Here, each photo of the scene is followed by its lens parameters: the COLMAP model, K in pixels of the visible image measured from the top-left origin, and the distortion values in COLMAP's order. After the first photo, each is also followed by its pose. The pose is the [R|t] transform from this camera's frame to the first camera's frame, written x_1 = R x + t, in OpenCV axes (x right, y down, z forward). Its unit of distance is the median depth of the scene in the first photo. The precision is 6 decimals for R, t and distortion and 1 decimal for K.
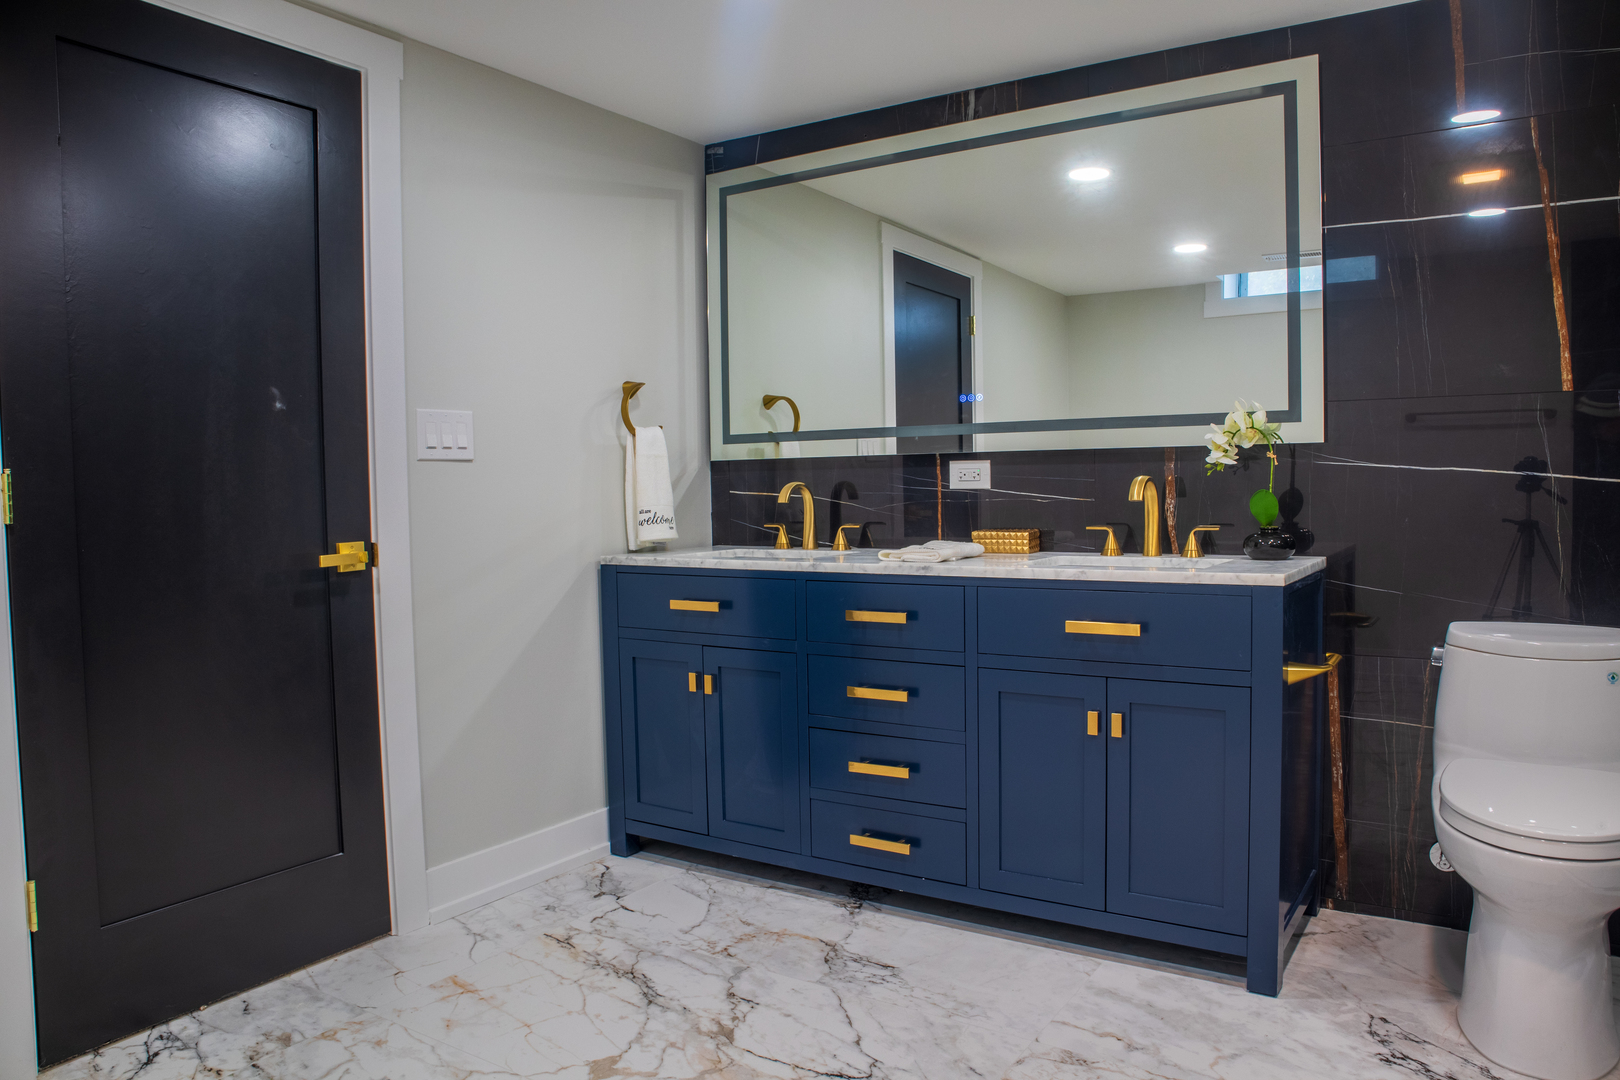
lens RADIAL K [[1106.1, 0, 880.2], [0, 1106.1, 537.5], [0, 0, 1]] dist [-0.089110, 0.034944]
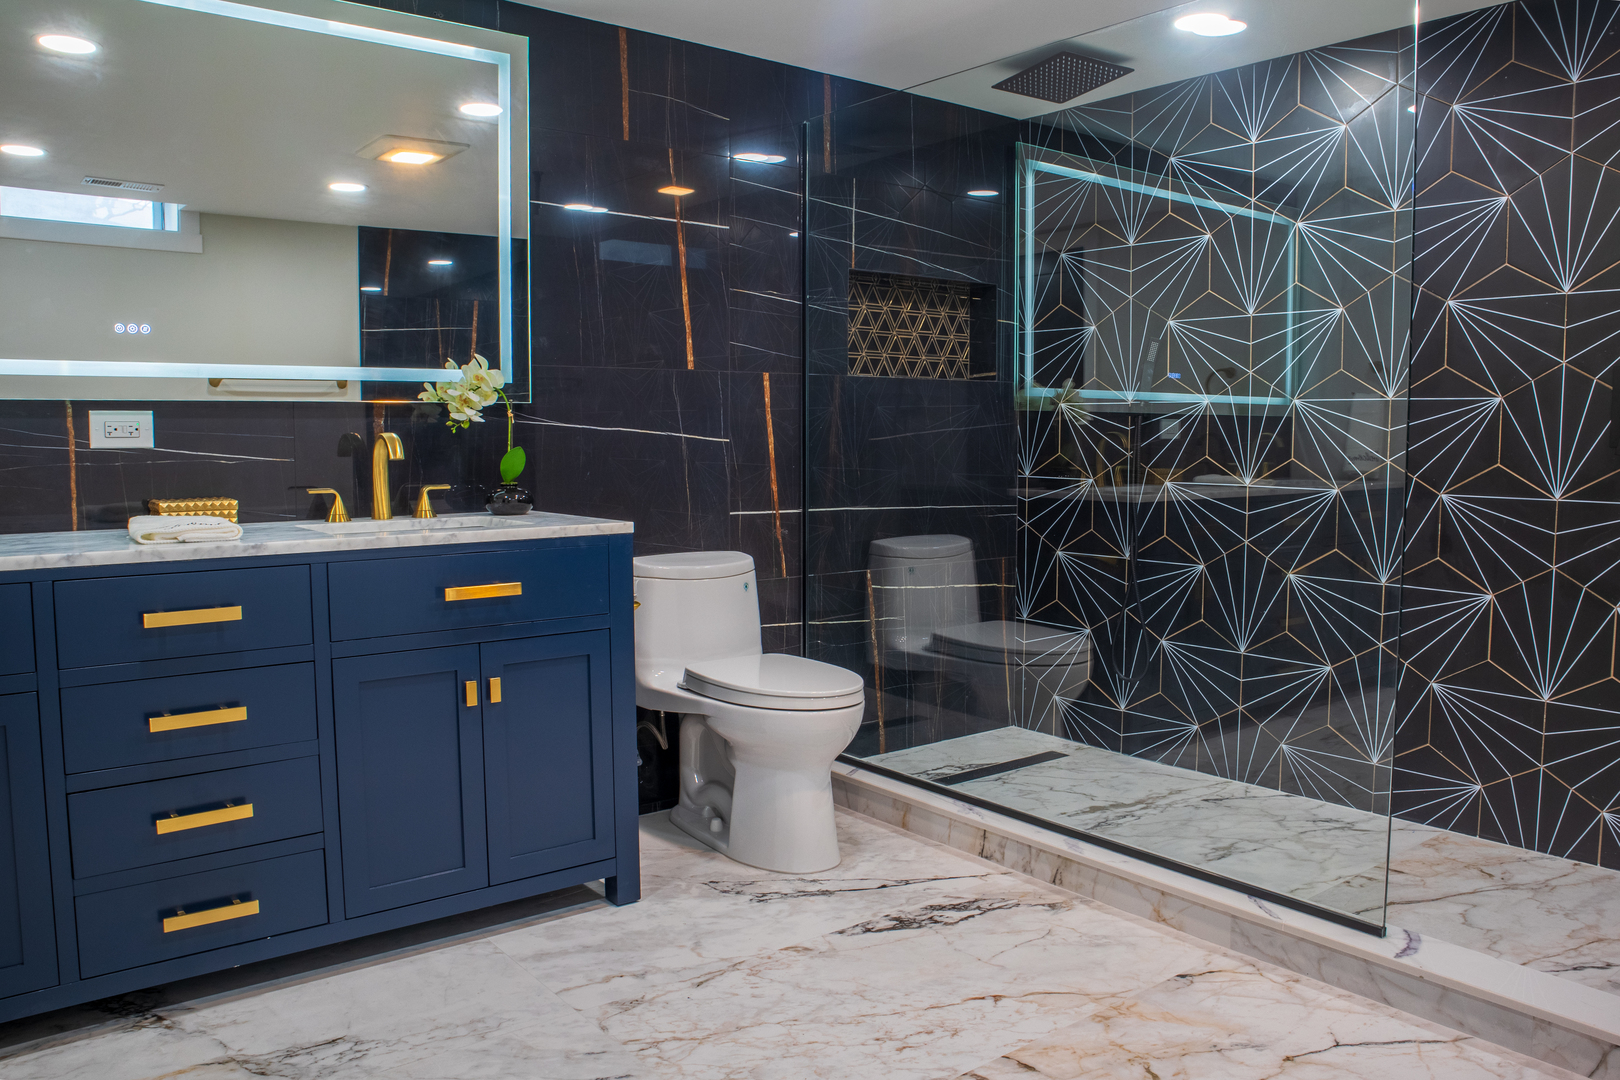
lens RADIAL K [[1106.1, 0, 880.2], [0, 1106.1, 537.5], [0, 0, 1]] dist [-0.089110, 0.034944]
pose [[0.371307, -0.070531, 0.925827, -0.504078], [0.041351, 0.997378, 0.059398, -0.005772], [-0.927589, 0.016229, 0.373250, 0.304225]]
